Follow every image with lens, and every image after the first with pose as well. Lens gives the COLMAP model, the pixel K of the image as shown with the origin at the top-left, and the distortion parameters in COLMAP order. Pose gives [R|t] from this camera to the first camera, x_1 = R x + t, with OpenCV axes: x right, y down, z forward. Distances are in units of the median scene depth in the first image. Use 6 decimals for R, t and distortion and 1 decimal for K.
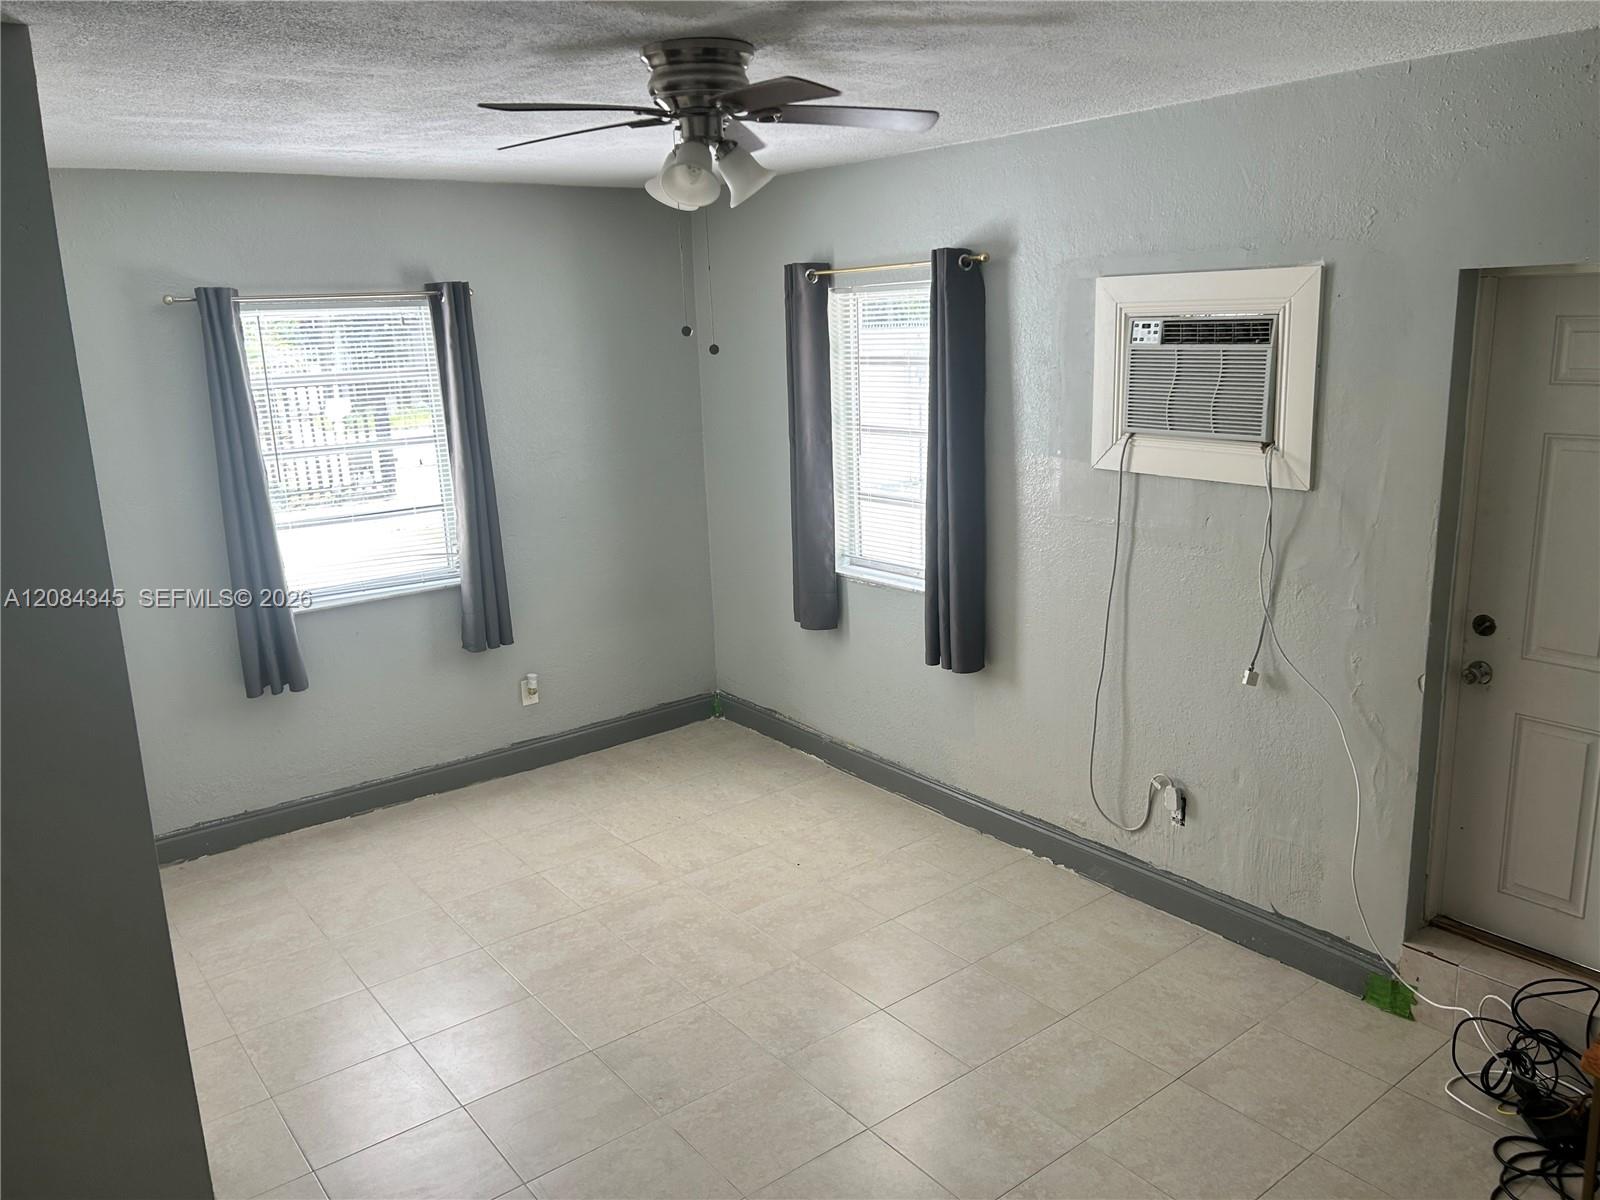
lens RADIAL K [[1196.2, 0, 800.0], [0, 1196.2, 600.0], [0, 0, 1]] dist [-0.007750, -0.003464]
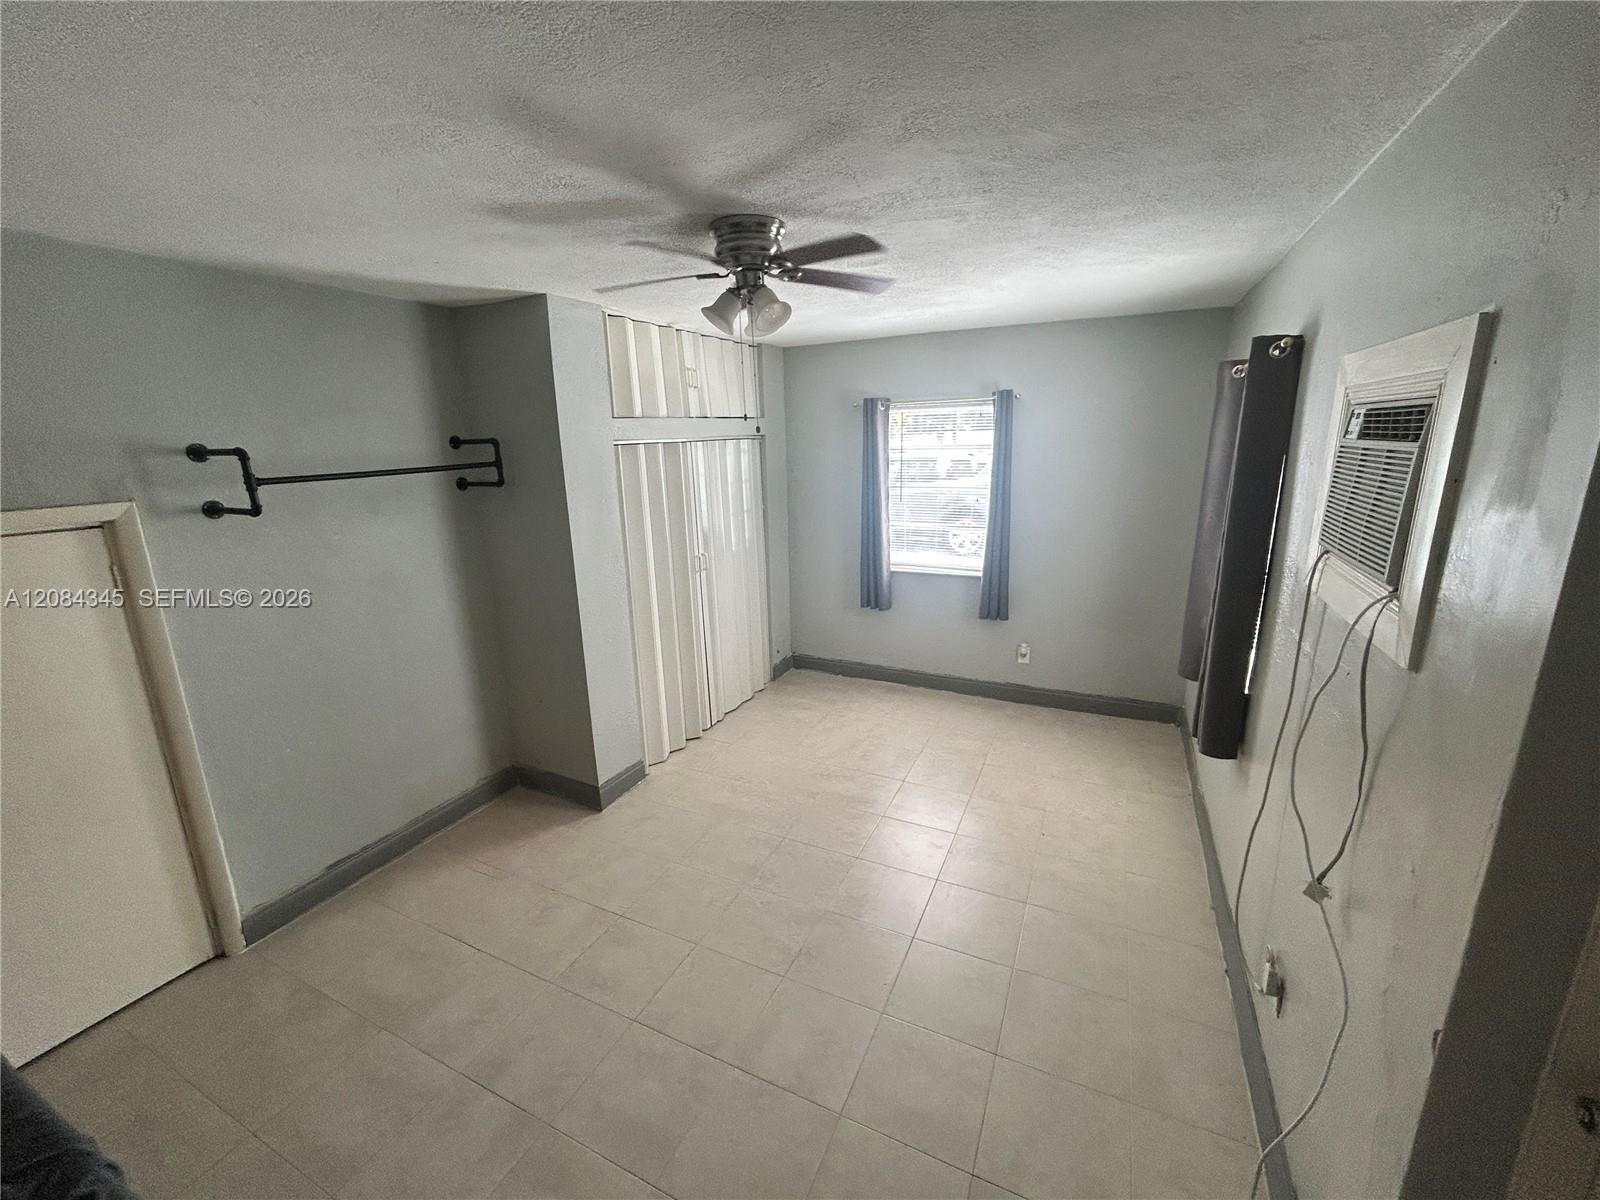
lens RADIAL K [[650.5, 0, 800.0], [0, 650.5, 600.0], [0, 0, 1]] dist [-0.002415, 0.000210]
pose [[0.433299, 0.240989, -0.868434, 0.433227], [-0.198101, 0.965488, 0.169080, -0.092149], [0.879209, 0.098776, 0.466085, 0.404053]]
